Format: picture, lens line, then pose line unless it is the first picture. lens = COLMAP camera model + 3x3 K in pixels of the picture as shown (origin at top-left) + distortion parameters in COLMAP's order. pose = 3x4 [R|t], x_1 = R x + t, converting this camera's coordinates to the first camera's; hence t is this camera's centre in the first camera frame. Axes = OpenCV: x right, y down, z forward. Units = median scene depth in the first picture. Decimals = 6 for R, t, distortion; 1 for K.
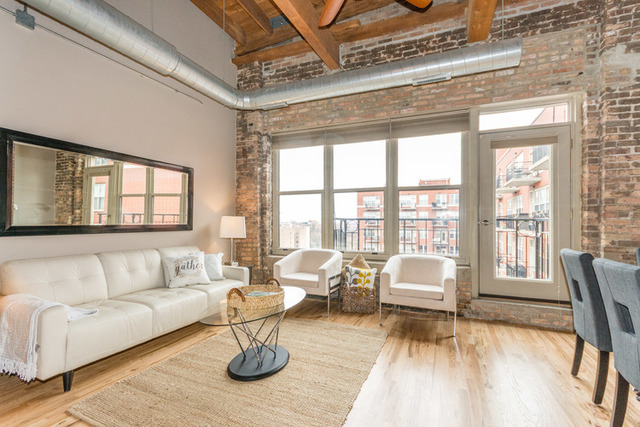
lens RADIAL K [[301.1, 0, 319.0], [0, 301.1, 219.0], [0, 0, 1]] dist [0.002073, -0.000030]
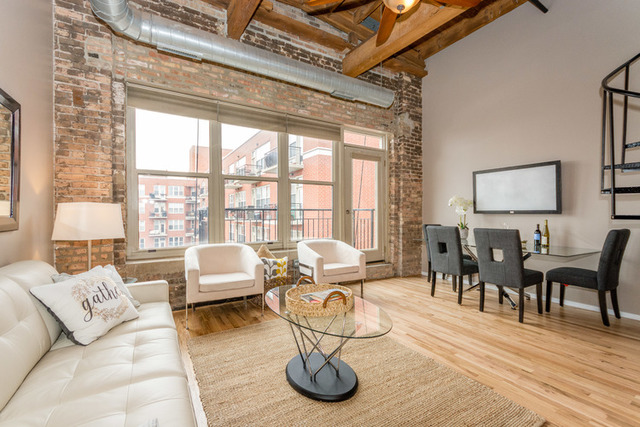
lens RADIAL K [[284.8, 0, 320.0], [0, 284.8, 213.5], [0, 0, 1]] dist [-0.001253, -0.000166]
pose [[0.571327, -0.008059, 0.820683, -0.544195], [0.000216, 0.999953, 0.009669, 0.006916], [-0.820723, -0.005347, 0.571302, 0.348103]]
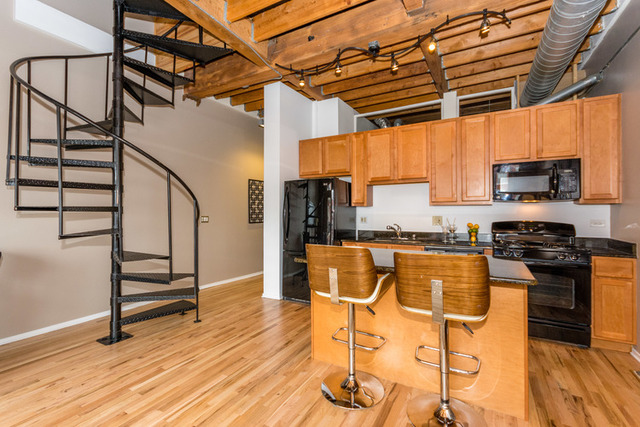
lens RADIAL K [[284.8, 0, 320.0], [0, 284.8, 213.5], [0, 0, 1]] dist [-0.001253, -0.000166]
pose [[-0.994576, -0.002002, 0.103988, -0.288679], [-0.002414, 0.999990, -0.003837, -0.024989], [-0.103980, -0.004067, -0.994571, 0.688200]]
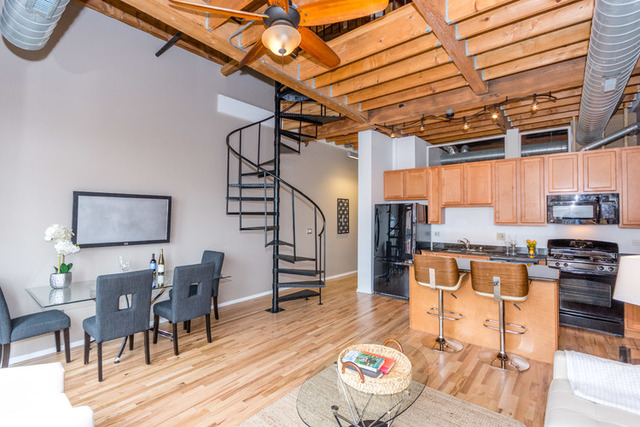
lens RADIAL K [[293.7, 0, 319.4], [0, 293.7, 211.6], [0, 0, 1]] dist [0.000965, 0.000005]
pose [[-0.960763, -0.003286, 0.277352, -0.184427], [-0.009926, 0.999697, -0.022541, -0.077929], [-0.277194, -0.024409, -0.960504, 1.119847]]
